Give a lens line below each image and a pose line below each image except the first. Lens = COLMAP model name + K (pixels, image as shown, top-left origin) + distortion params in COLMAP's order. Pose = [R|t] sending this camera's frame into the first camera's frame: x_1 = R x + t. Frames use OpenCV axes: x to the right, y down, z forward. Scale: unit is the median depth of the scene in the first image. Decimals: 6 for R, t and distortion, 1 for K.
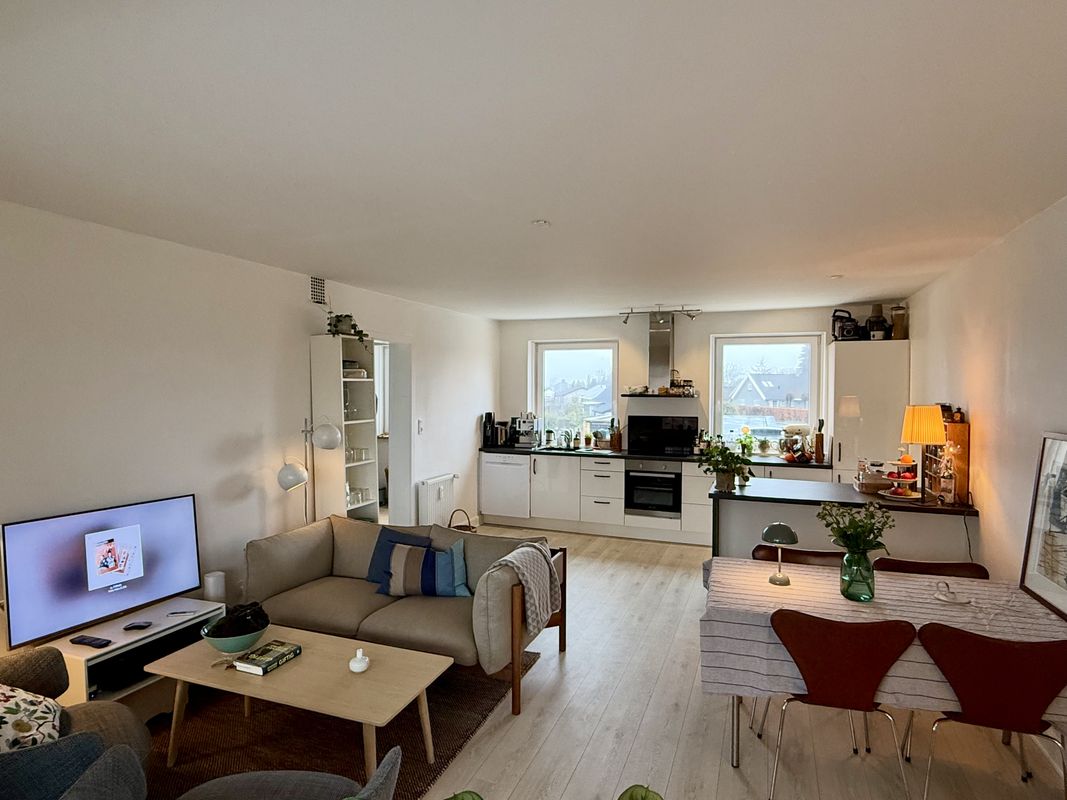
lens RADIAL K [[588.7, 0, 545.0], [0, 588.7, 398.3], [0, 0, 1]] dist [-0.000828, -0.000127]
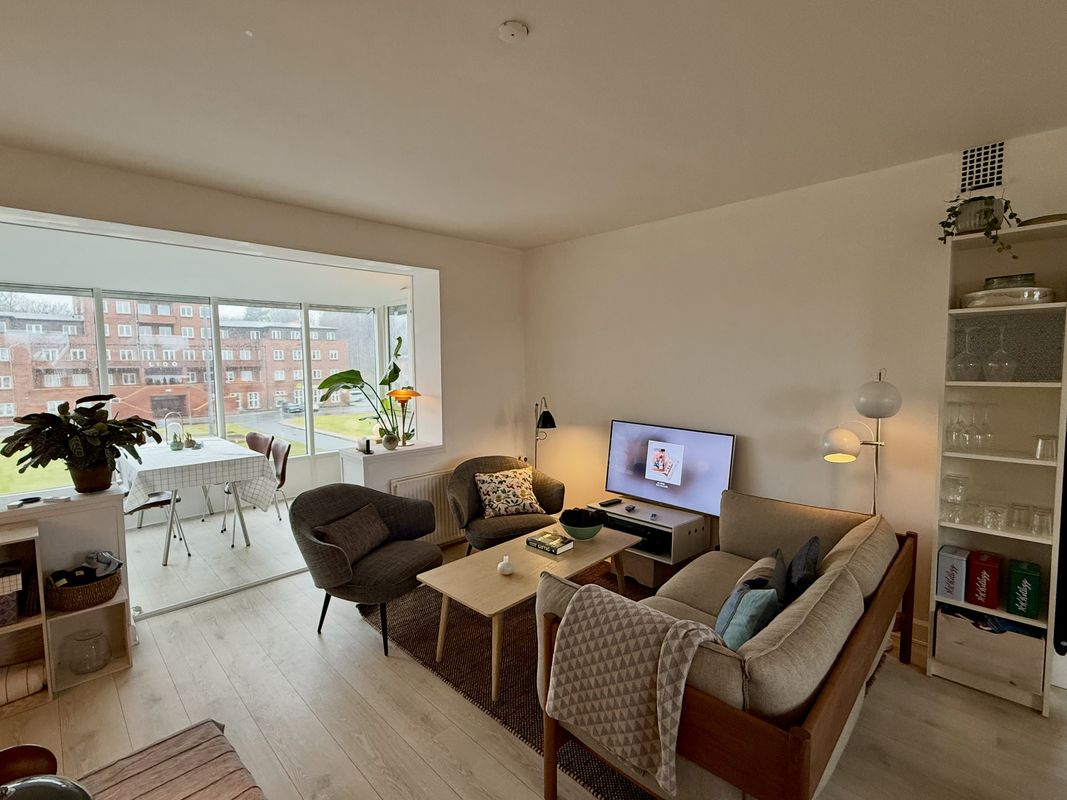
lens RADIAL K [[500.6, 0, 516.7], [0, 500.6, 401.2], [0, 0, 1]] dist [0.000833, -0.001053]
pose [[-0.434811, 0.072753, -0.897578, 0.448584], [-0.009585, 0.996301, 0.085398, 0.031307], [0.900471, 0.045735, -0.432505, 1.185550]]
